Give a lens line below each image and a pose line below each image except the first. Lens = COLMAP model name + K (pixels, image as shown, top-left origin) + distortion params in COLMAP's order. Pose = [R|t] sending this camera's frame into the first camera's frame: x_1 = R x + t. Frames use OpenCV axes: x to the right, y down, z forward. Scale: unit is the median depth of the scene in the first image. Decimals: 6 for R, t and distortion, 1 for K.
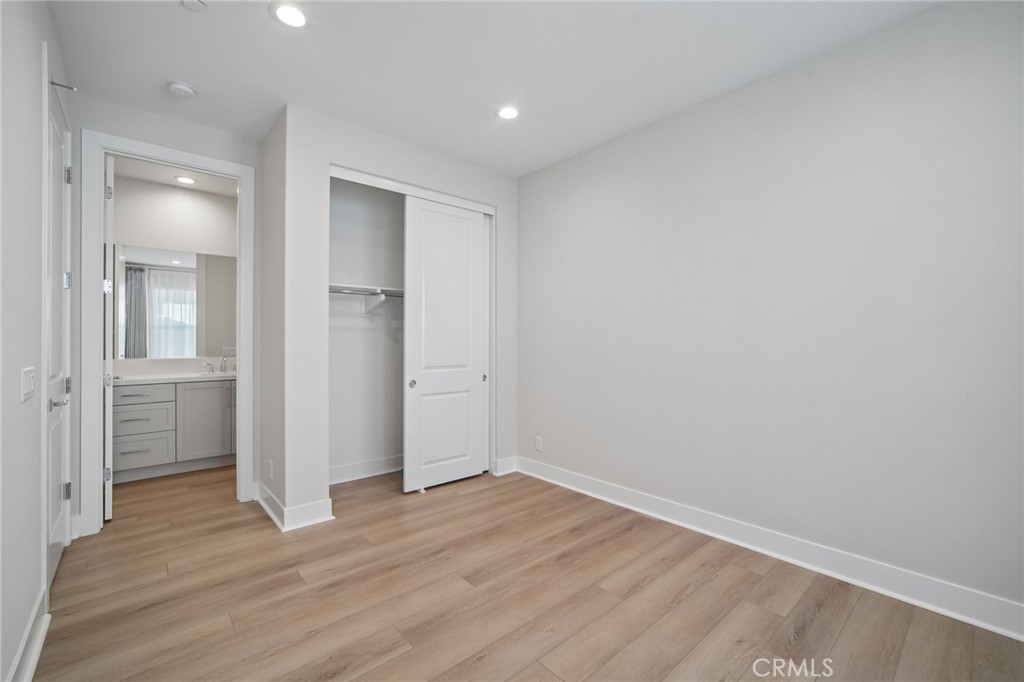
lens RADIAL K [[428.7, 0, 512.3], [0, 428.7, 342.6], [0, 0, 1]] dist [-0.037660, 0.000069]
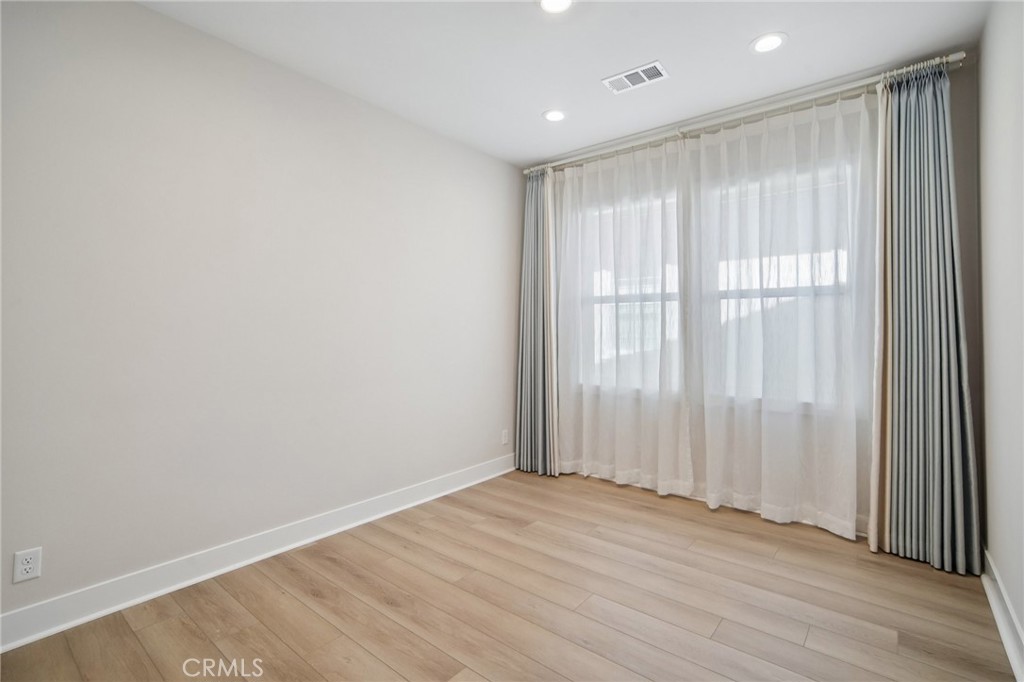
lens RADIAL K [[473.7, 0, 512.4], [0, 473.7, 329.2], [0, 0, 1]] dist [0.000452, 0.000081]
pose [[-0.165149, 0.003022, 0.986264, -0.794485], [0.001676, 0.999995, -0.002783, -0.011075], [-0.986267, 0.001193, -0.165153, 0.908119]]
